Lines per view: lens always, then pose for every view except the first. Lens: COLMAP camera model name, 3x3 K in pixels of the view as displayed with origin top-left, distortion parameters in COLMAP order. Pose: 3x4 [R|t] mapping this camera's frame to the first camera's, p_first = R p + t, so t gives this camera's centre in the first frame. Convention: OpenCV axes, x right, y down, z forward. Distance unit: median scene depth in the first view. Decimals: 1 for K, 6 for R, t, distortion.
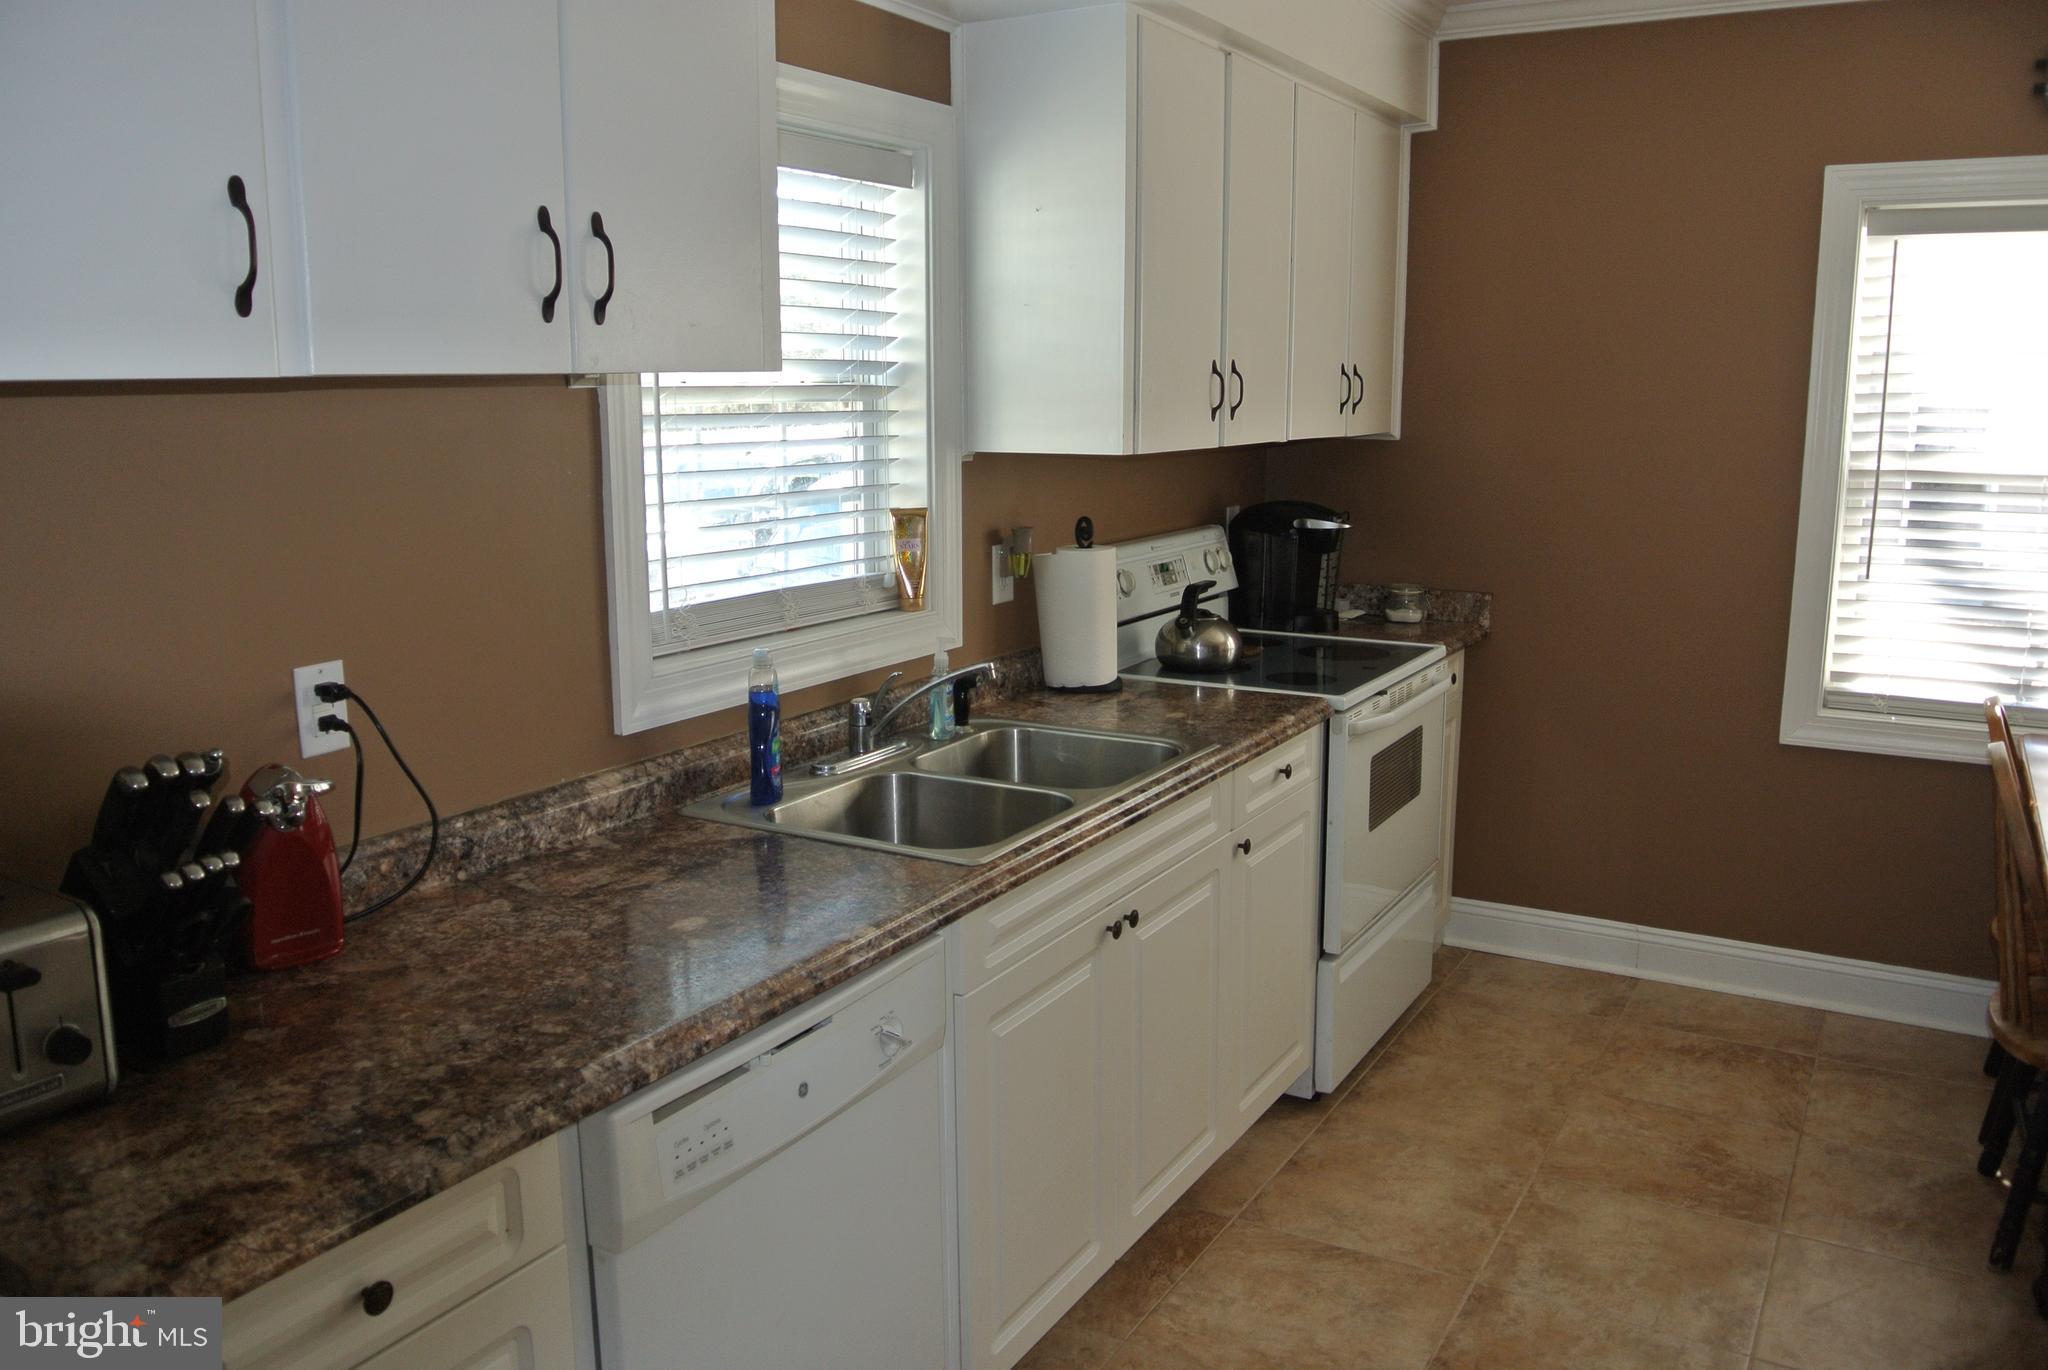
lens RADIAL K [[1588.0, 0, 999.1], [0, 1588.0, 686.2], [0, 0, 1]] dist [-0.086409, 0.037541]
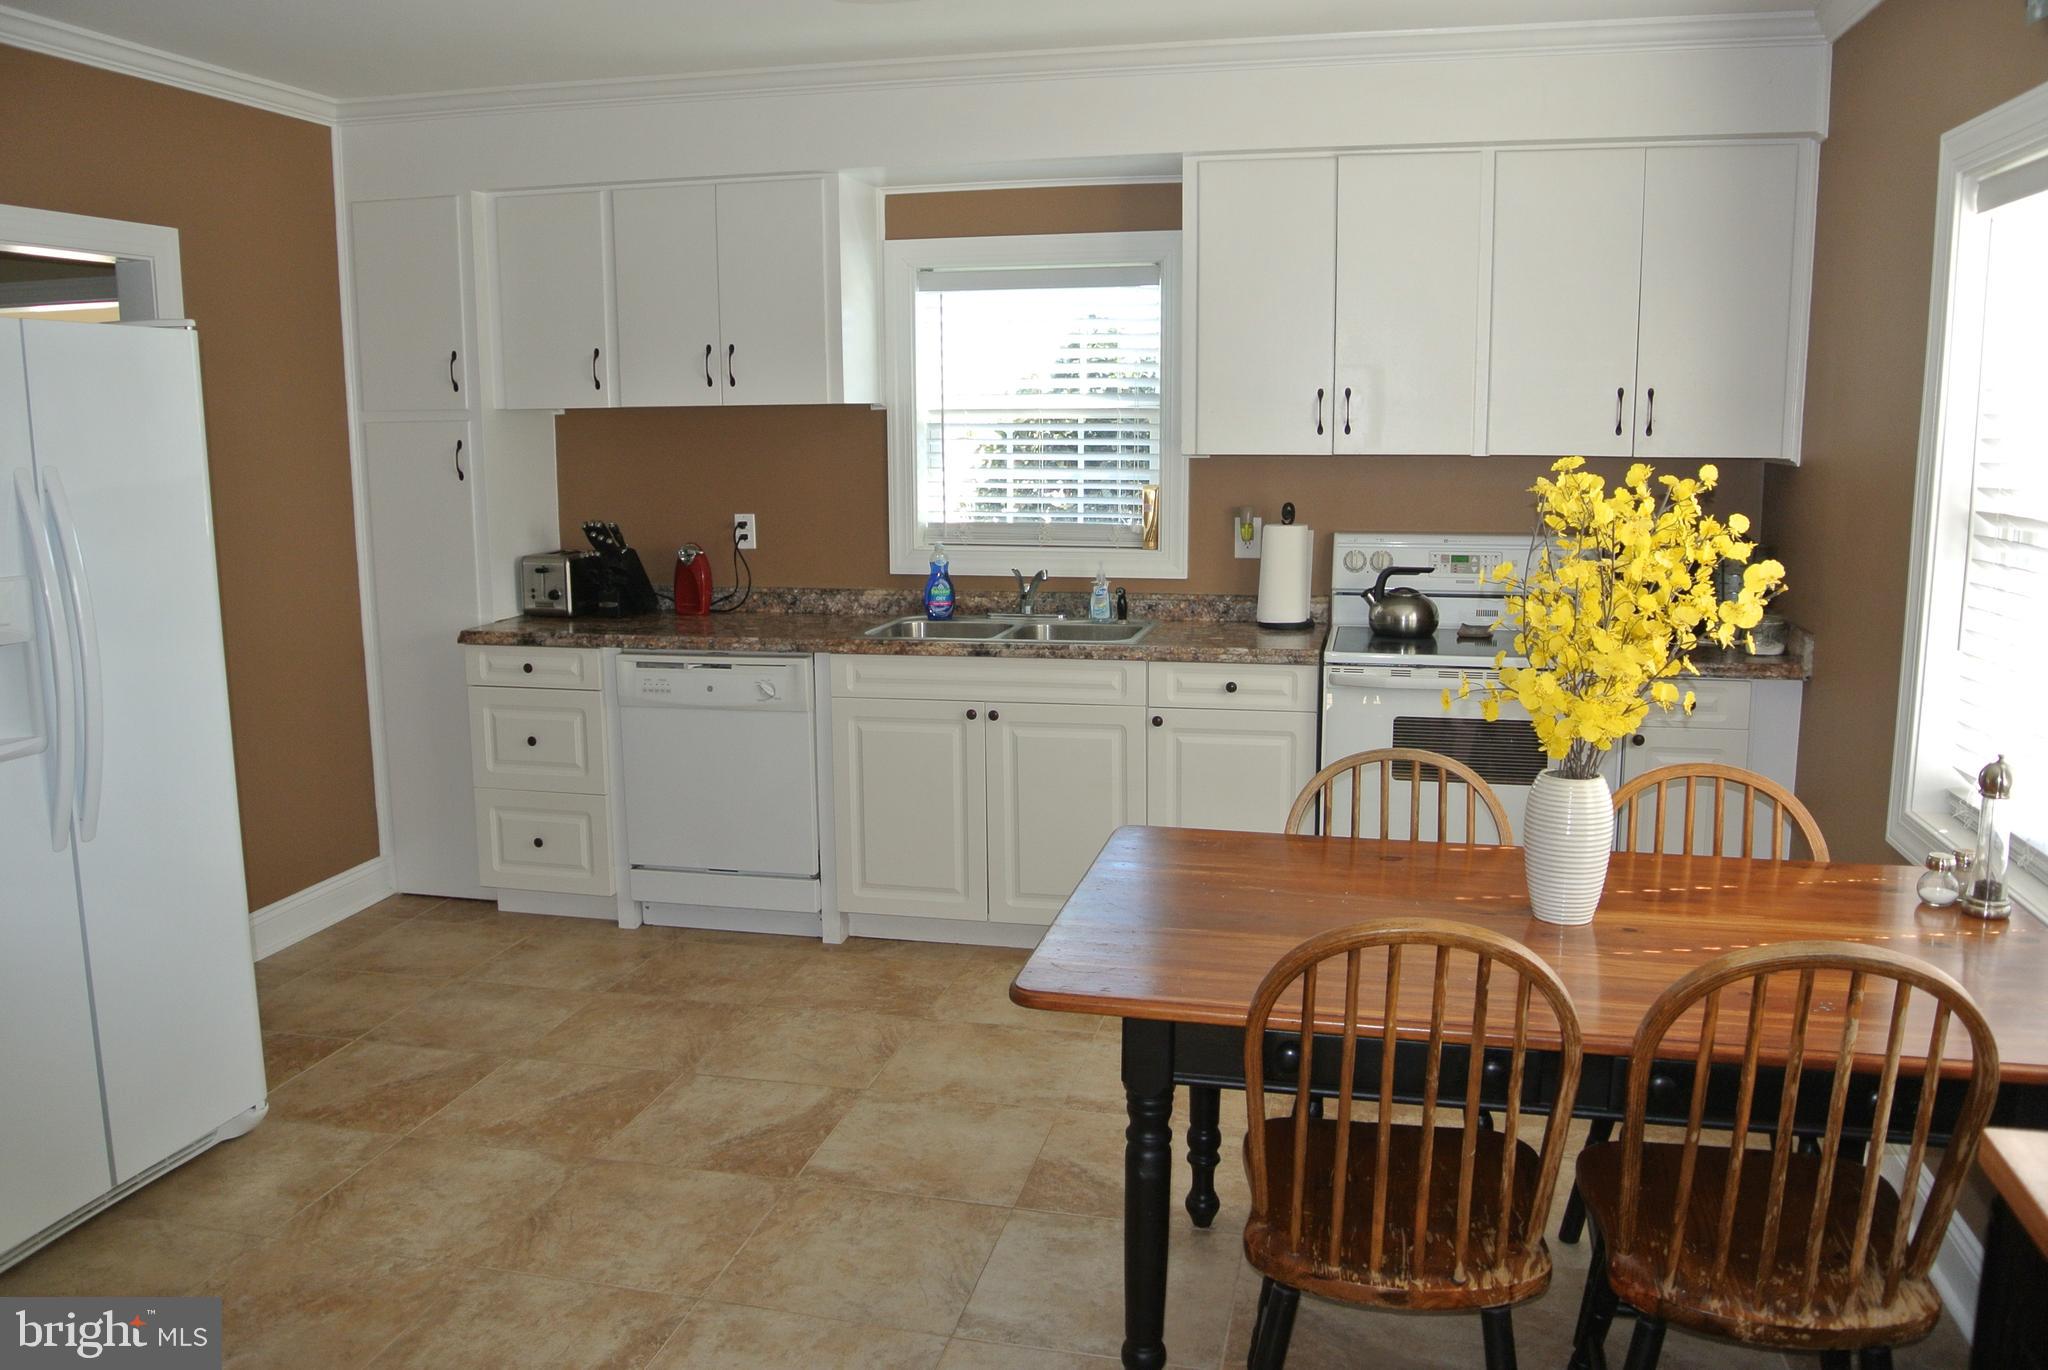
lens RADIAL K [[1588.0, 0, 999.1], [0, 1588.0, 686.2], [0, 0, 1]] dist [-0.086409, 0.037541]
pose [[0.297569, 0.161057, -0.941017, 1.548217], [-0.174033, 0.978303, 0.112406, -0.073222], [0.938704, 0.130320, 0.319142, 0.402907]]
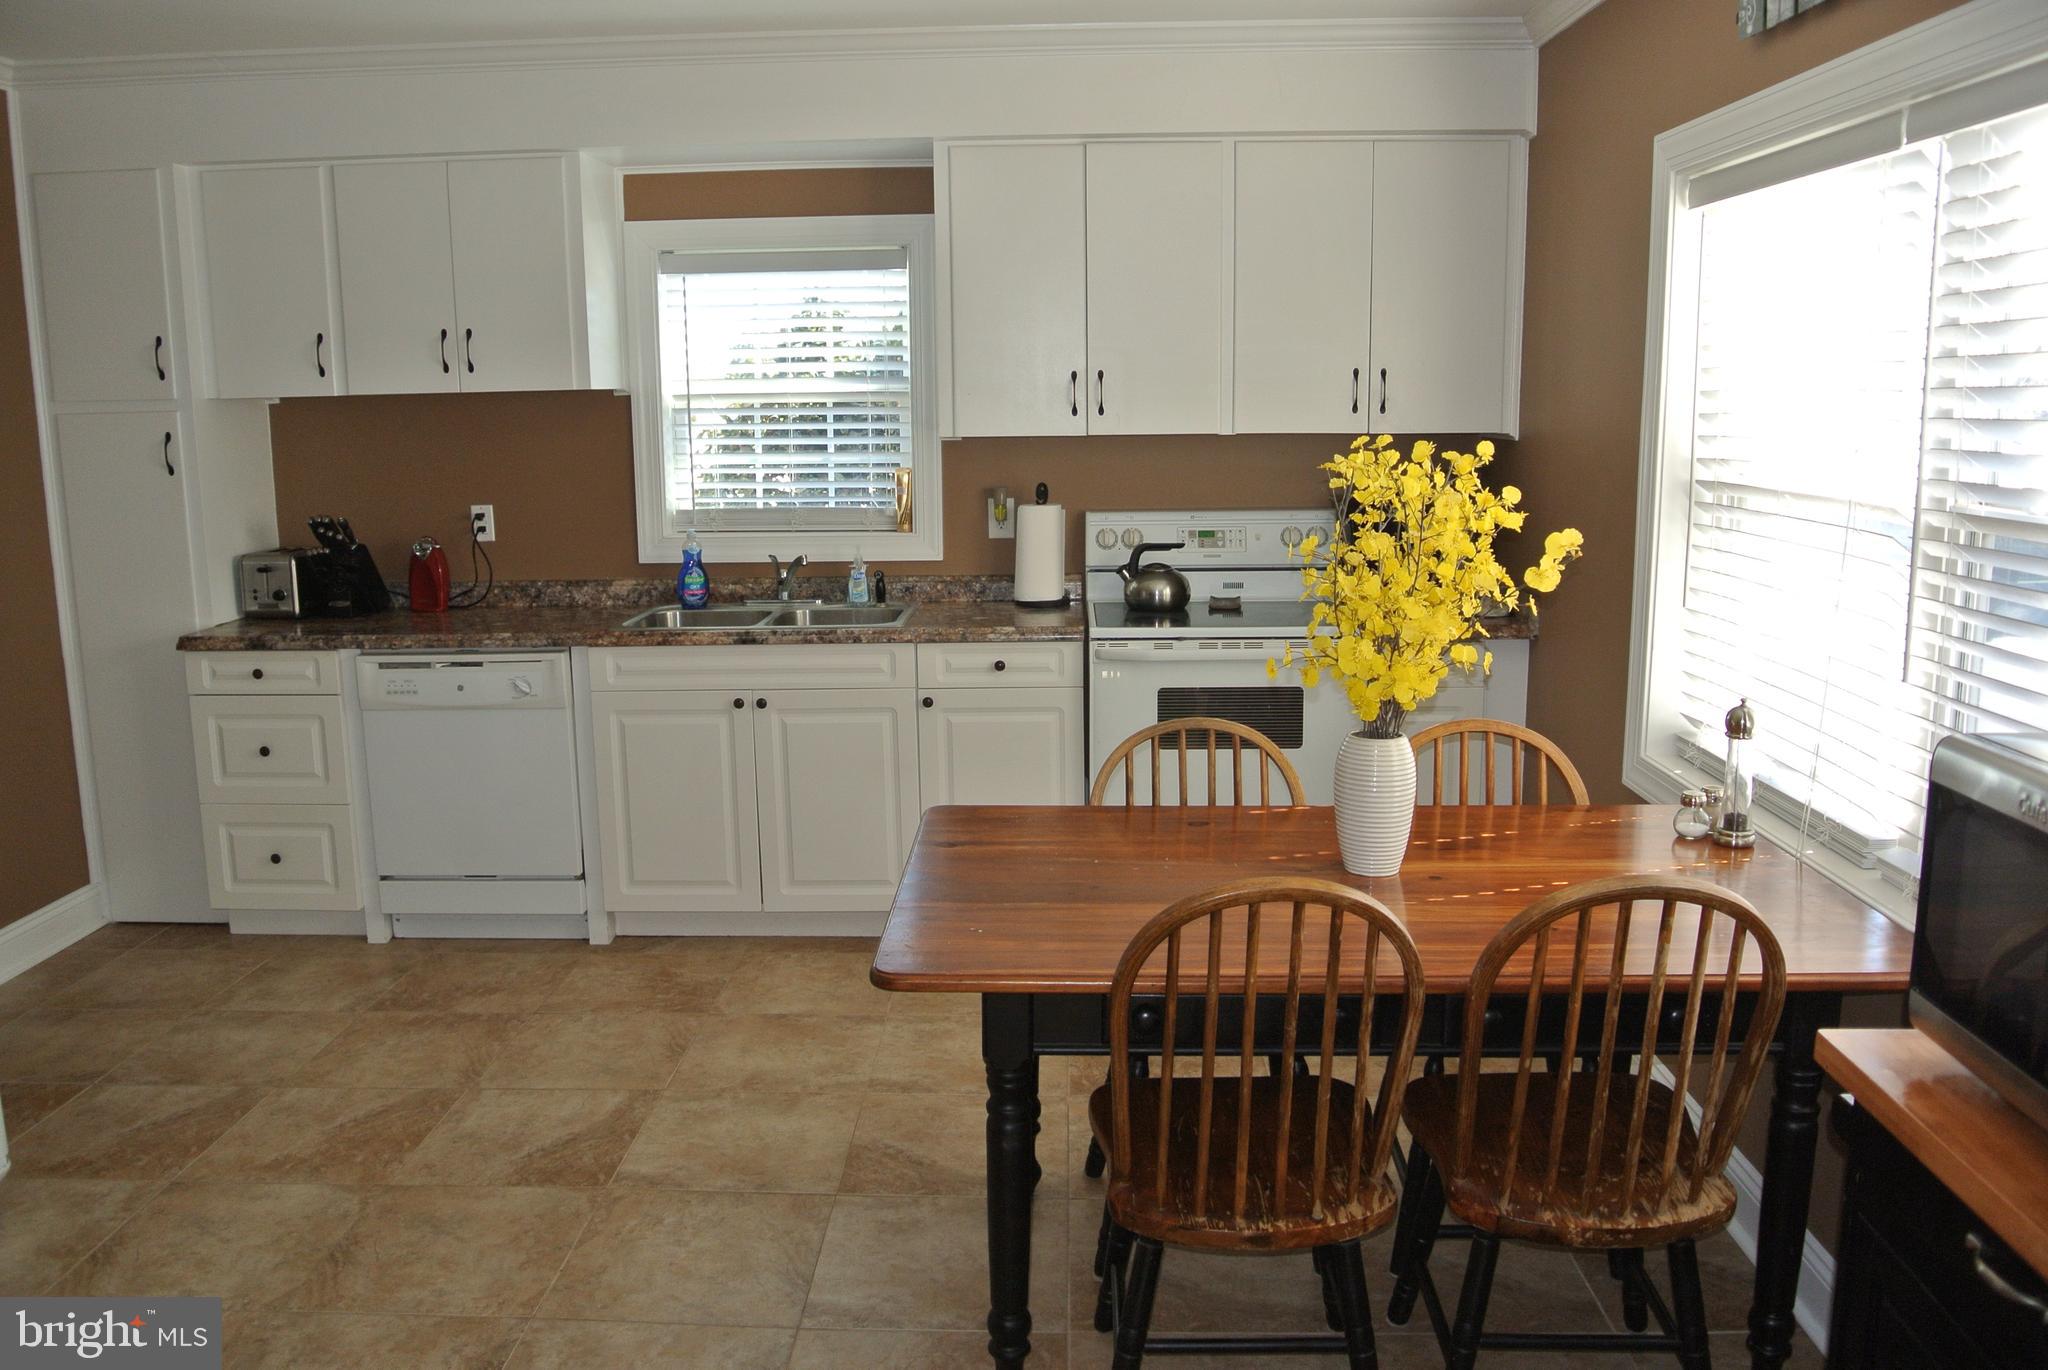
lens RADIAL K [[1588.0, 0, 999.1], [0, 1588.0, 686.2], [0, 0, 1]] dist [-0.086409, 0.037541]
pose [[0.480862, 0.155193, -0.862953, 1.522145], [-0.155225, 0.983733, 0.090418, -0.060505], [0.862947, 0.090473, 0.497129, 0.330500]]
